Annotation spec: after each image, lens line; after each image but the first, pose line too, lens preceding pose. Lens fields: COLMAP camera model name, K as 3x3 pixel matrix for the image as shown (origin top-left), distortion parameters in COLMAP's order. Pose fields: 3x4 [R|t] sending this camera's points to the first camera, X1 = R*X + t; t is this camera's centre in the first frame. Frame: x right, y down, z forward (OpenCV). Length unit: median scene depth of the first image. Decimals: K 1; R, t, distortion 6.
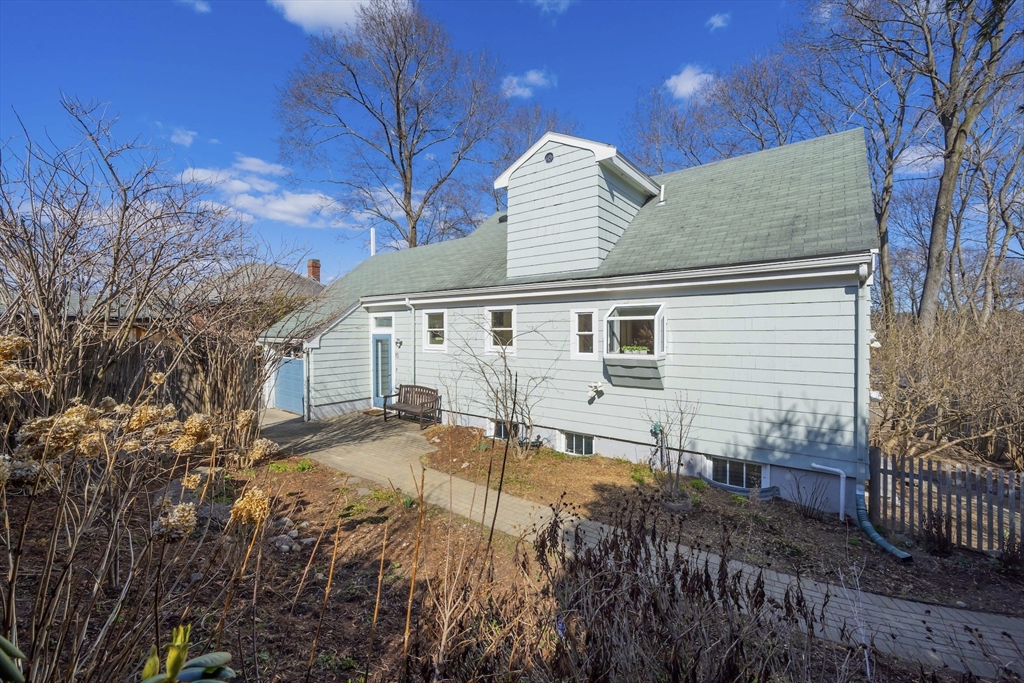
lens RADIAL K [[412.4, 0, 514.0], [0, 412.4, 336.9], [0, 0, 1]] dist [-0.001229, 0.000088]
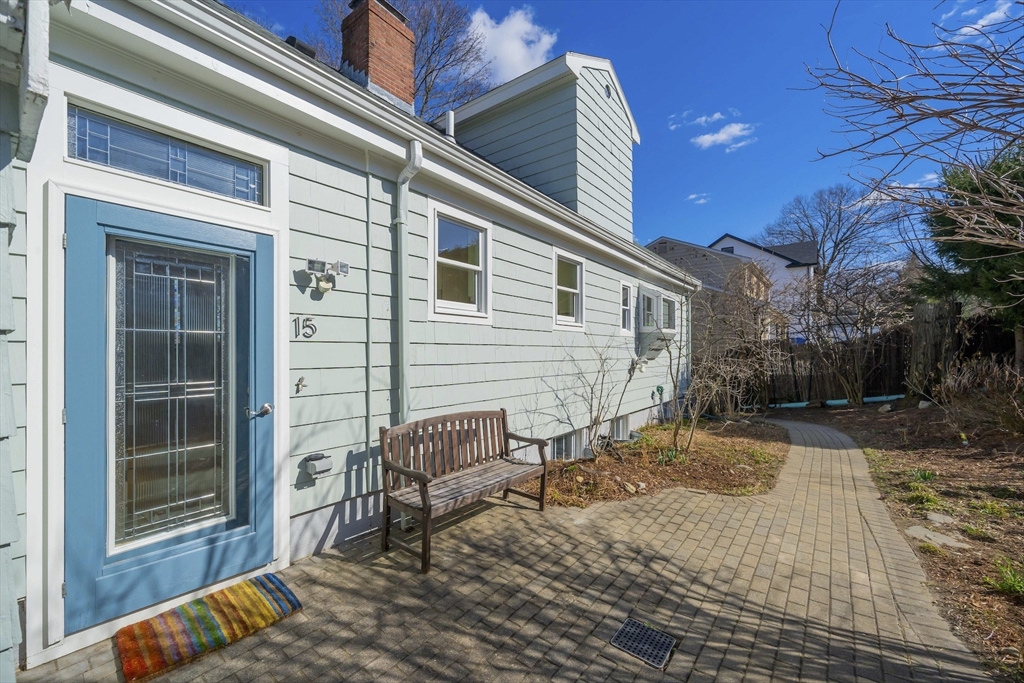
lens RADIAL K [[409.7, 0, 492.0], [0, 409.7, 351.6], [0, 0, 1]] dist [-0.001441, 0.000052]
pose [[0.026615, 0.005458, 0.999631, -0.536766], [0.016697, 0.999843, -0.005904, 0.063550], [-0.999506, 0.016848, 0.026520, 0.888660]]
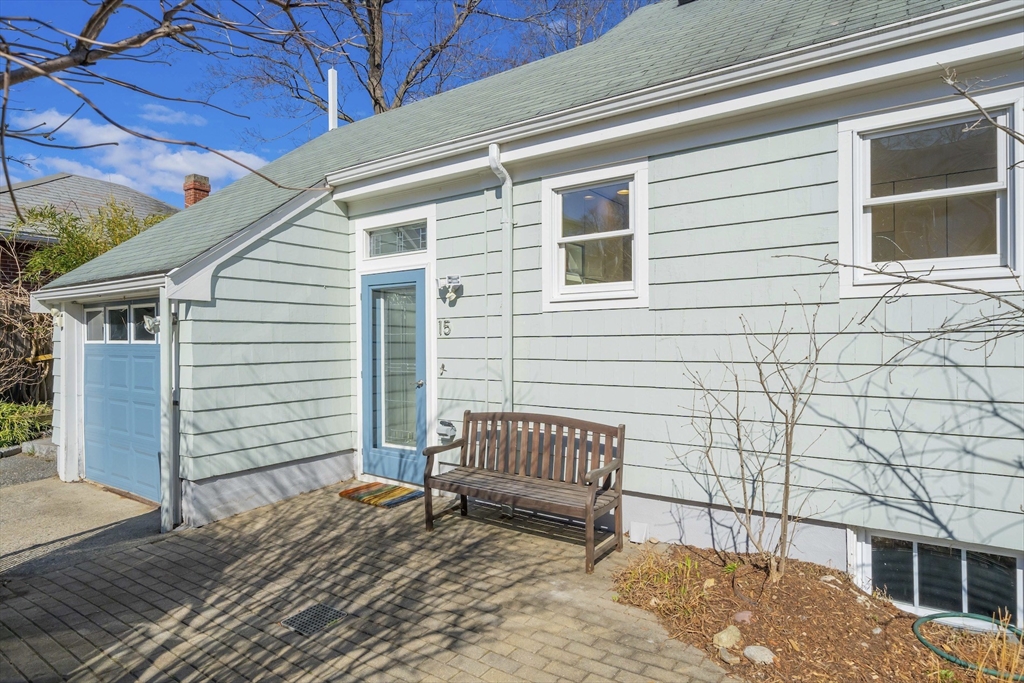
lens RADIAL K [[556.0, 0, 514.2], [0, 556.0, 345.7], [0, 0, 1]] dist [0.000759, 0.000022]
pose [[0.997672, 0.001194, 0.068178, -0.259671], [-0.000211, 0.999896, -0.014434, 0.067136], [-0.068188, 0.014386, 0.997569, 0.536649]]
